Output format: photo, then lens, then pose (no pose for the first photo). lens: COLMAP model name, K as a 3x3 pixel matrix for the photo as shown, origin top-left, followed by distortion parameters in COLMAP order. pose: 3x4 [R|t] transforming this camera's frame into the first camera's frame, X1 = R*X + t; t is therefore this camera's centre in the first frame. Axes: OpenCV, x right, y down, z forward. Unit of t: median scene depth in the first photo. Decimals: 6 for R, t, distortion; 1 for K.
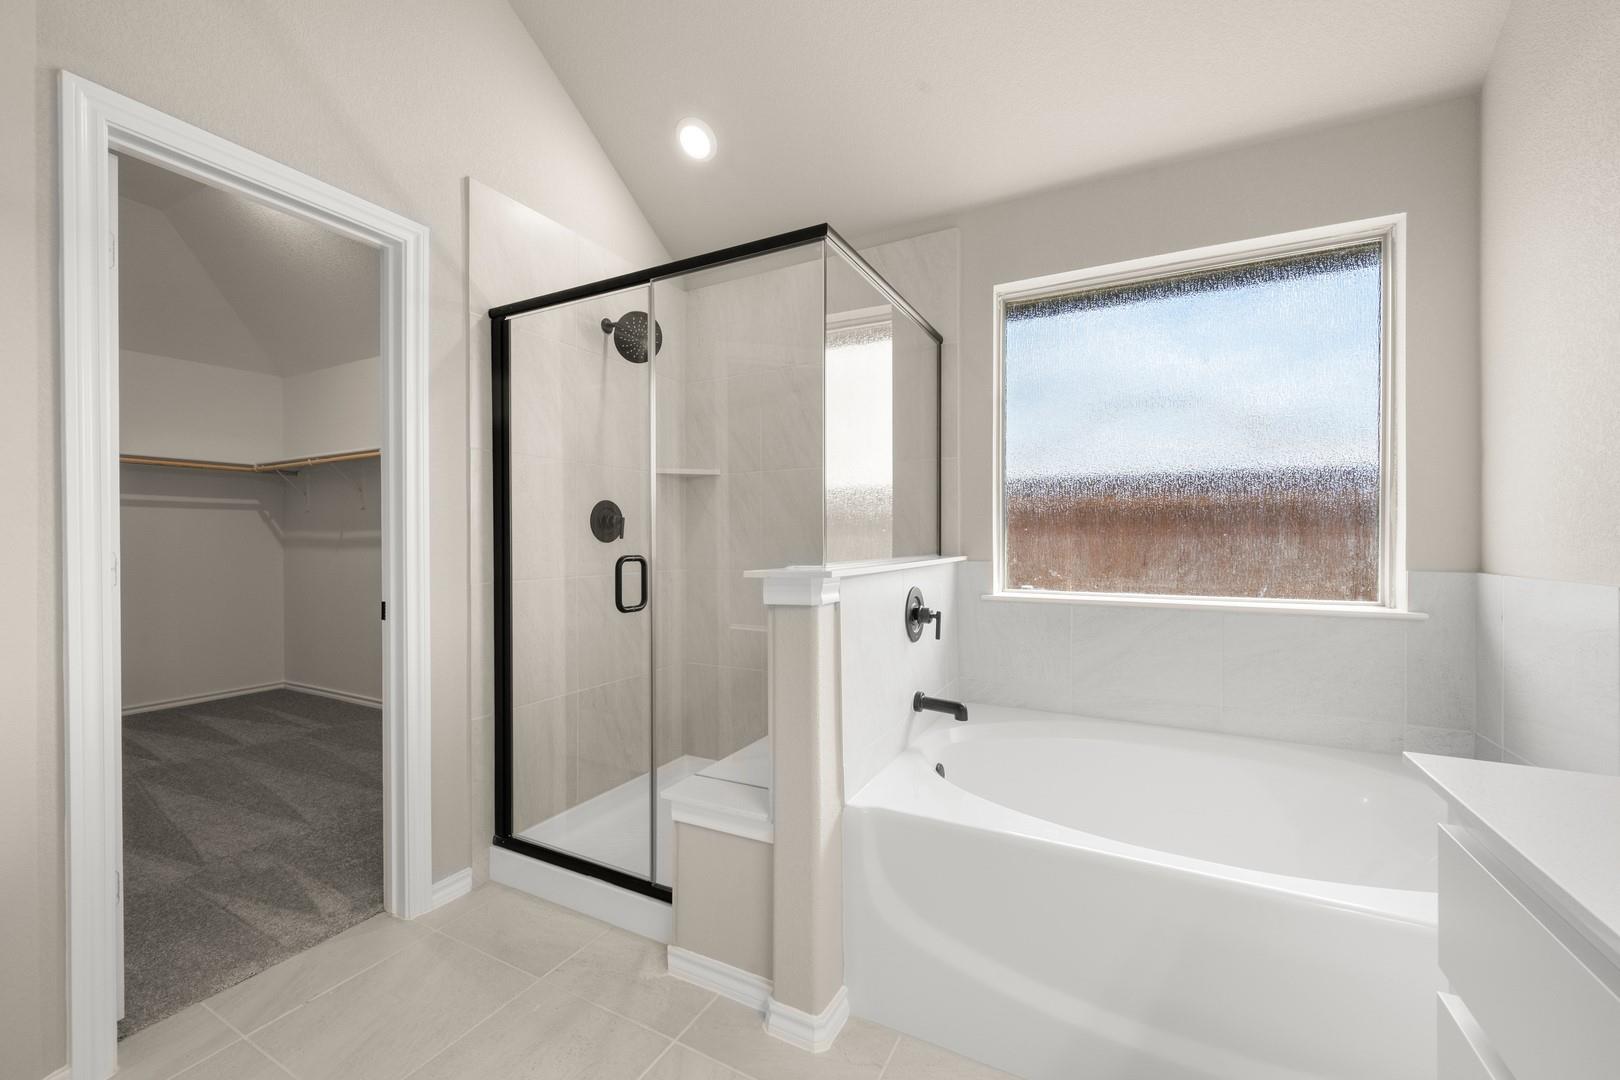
lens RADIAL K [[637.0, 0, 810.0], [0, 637.0, 540.0], [0, 0, 1]] dist [-0.000564, -0.000085]
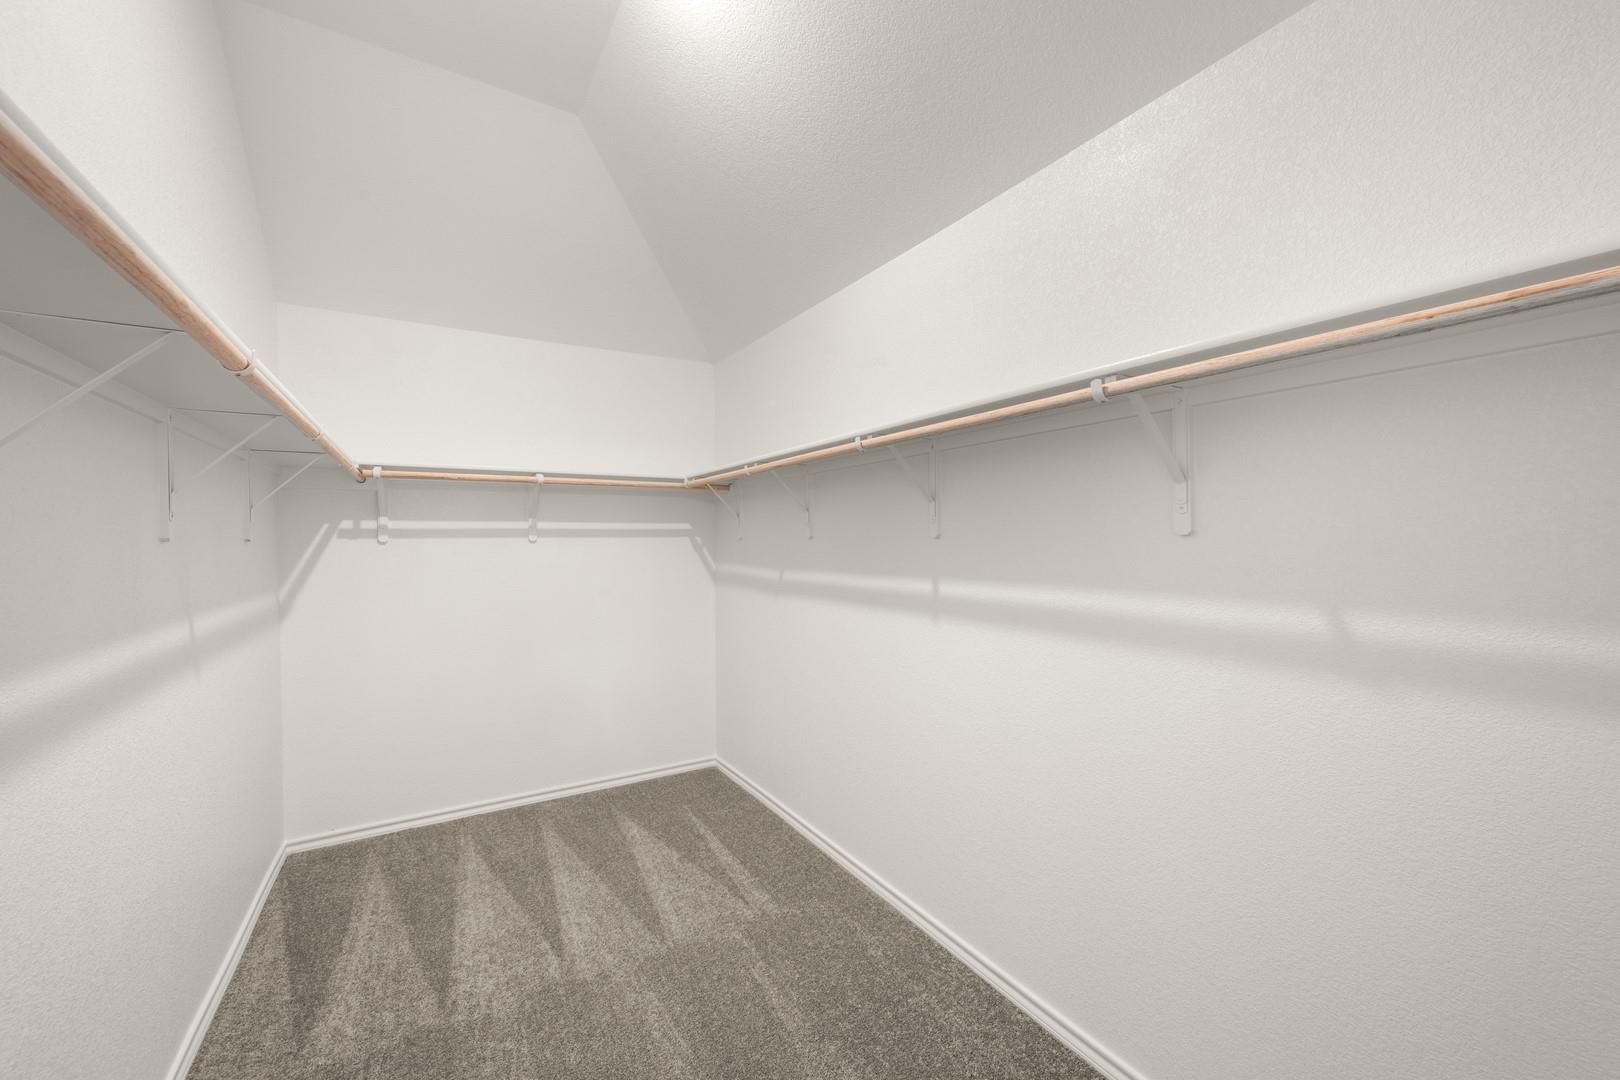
lens RADIAL K [[637.0, 0, 810.0], [0, 637.0, 540.0], [0, 0, 1]] dist [-0.000564, -0.000085]
pose [[0.857172, 0.002181, -0.515026, -0.350634], [0.000603, 0.999986, 0.005239, -0.048110], [0.515030, -0.004801, 0.857159, 0.421549]]
